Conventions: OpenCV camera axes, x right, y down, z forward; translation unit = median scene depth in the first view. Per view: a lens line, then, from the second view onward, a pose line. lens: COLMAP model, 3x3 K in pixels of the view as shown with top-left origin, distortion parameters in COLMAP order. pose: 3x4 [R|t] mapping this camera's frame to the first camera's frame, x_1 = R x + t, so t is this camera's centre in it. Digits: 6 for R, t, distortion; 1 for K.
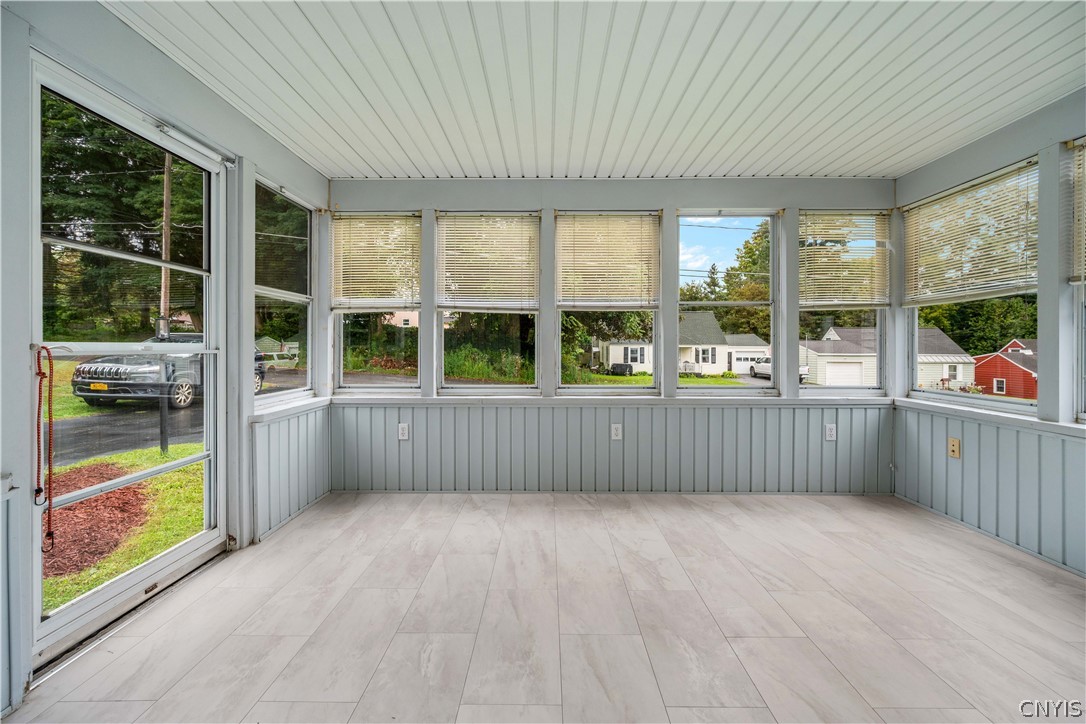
lens RADIAL K [[425.1, 0, 536.9], [0, 425.1, 353.3], [0, 0, 1]] dist [-0.000835, -0.000745]
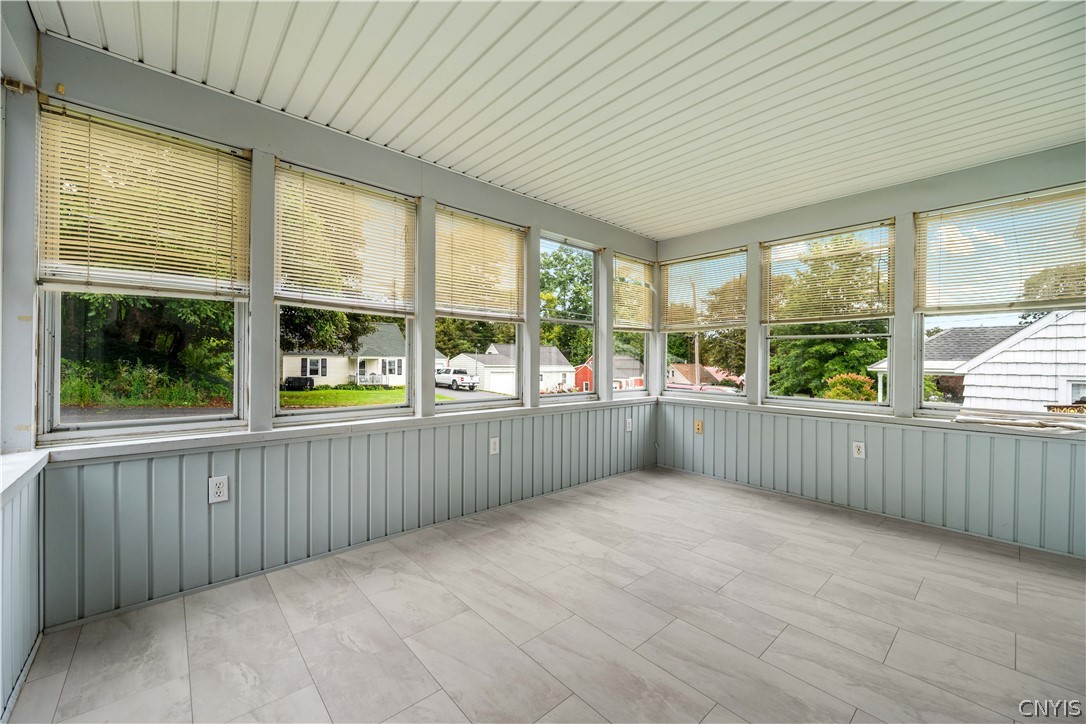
lens RADIAL K [[425.1, 0, 537.8], [0, 425.1, 366.3], [0, 0, 1]] dist [-0.000835, -0.000745]
pose [[0.742090, -0.003853, 0.670289, -0.390145], [0.001923, 0.999992, 0.003619, -0.001065], [-0.670297, -0.001396, 0.742091, 0.212686]]
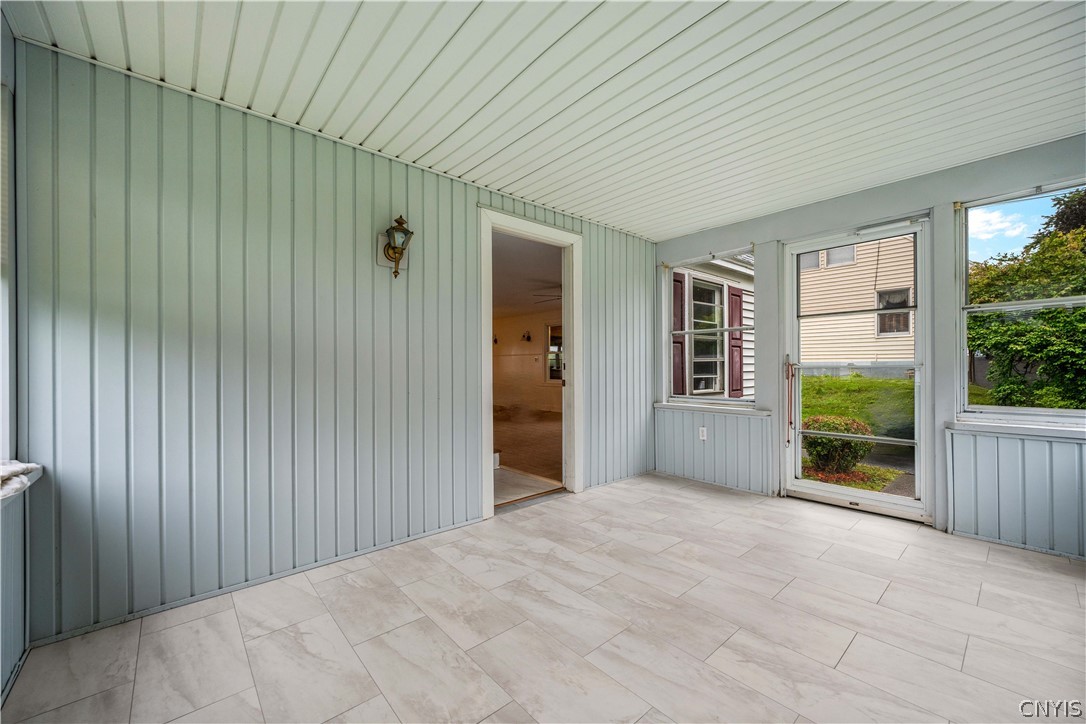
lens RADIAL K [[425.1, 0, 552.3], [0, 425.1, 365.0], [0, 0, 1]] dist [-0.000835, -0.000745]
pose [[-0.727578, -0.001776, -0.686023, 0.680428], [-0.002284, 0.999997, -0.000167, -0.002497], [0.686021, 0.001446, -0.727580, 0.831321]]
